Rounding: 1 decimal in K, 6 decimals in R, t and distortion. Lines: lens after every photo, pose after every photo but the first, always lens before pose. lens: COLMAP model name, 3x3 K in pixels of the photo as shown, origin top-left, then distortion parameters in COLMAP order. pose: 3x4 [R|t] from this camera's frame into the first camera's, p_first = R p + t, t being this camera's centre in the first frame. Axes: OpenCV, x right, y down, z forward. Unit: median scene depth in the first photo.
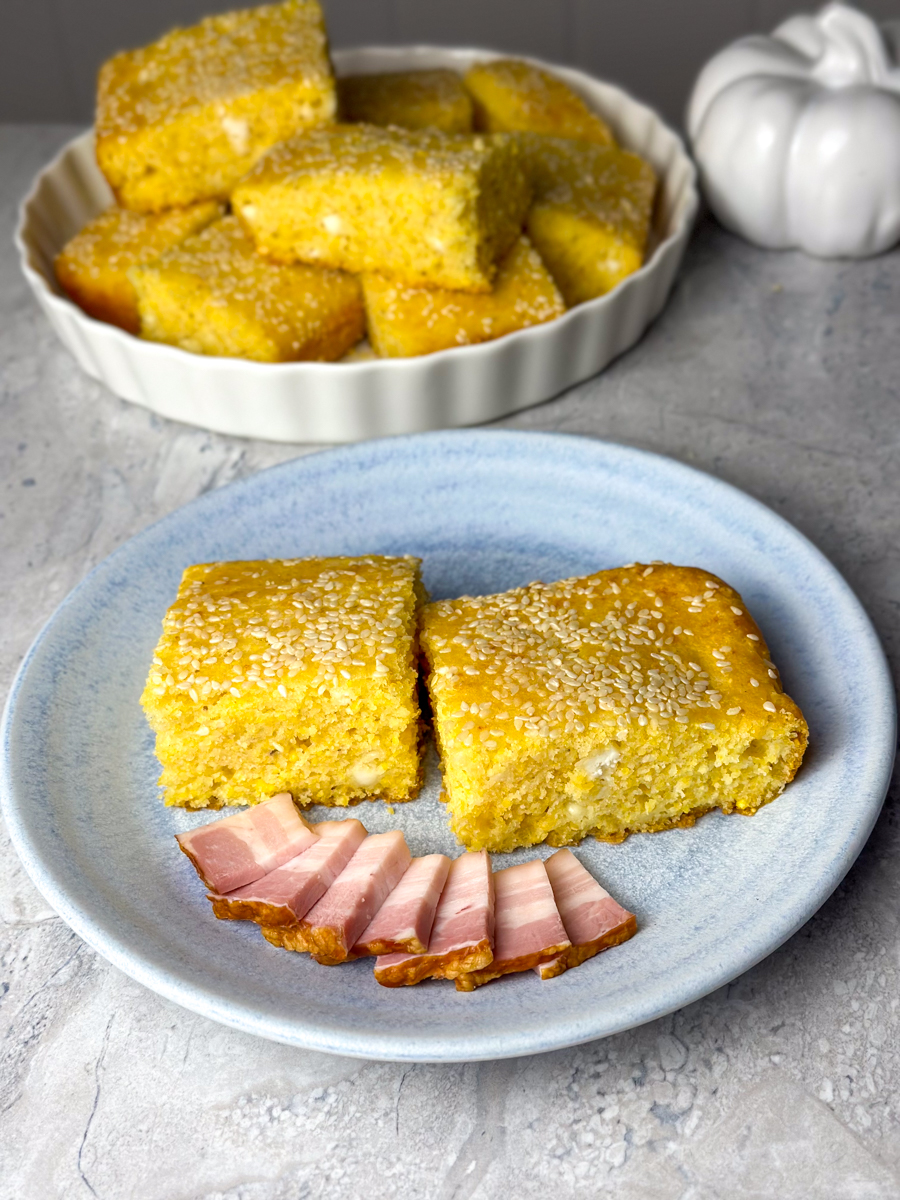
lens RADIAL K [[1691.3, 0, 455.0], [0, 1691.3, 604.6], [0, 0, 1]] dist [0.169740, -0.411944]
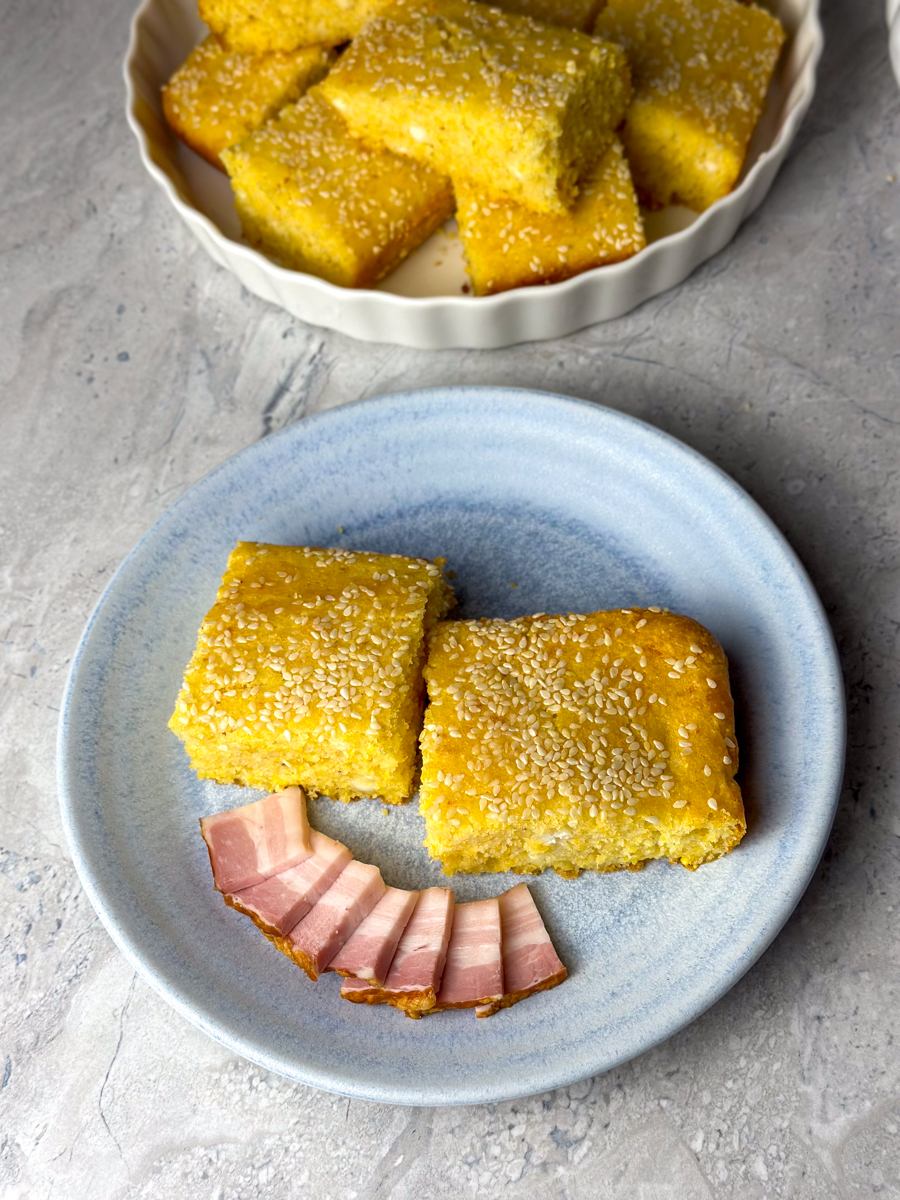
lens RADIAL K [[1678.3, 0, 450.0], [0, 1678.3, 600.0], [0, 0, 1]] dist [0.168106, -0.394854]
pose [[0.987041, 0.117488, -0.109296, 0.118800], [-0.072403, 0.933924, 0.350063, -0.436046], [0.143202, -0.337613, 0.930328, -0.010008]]
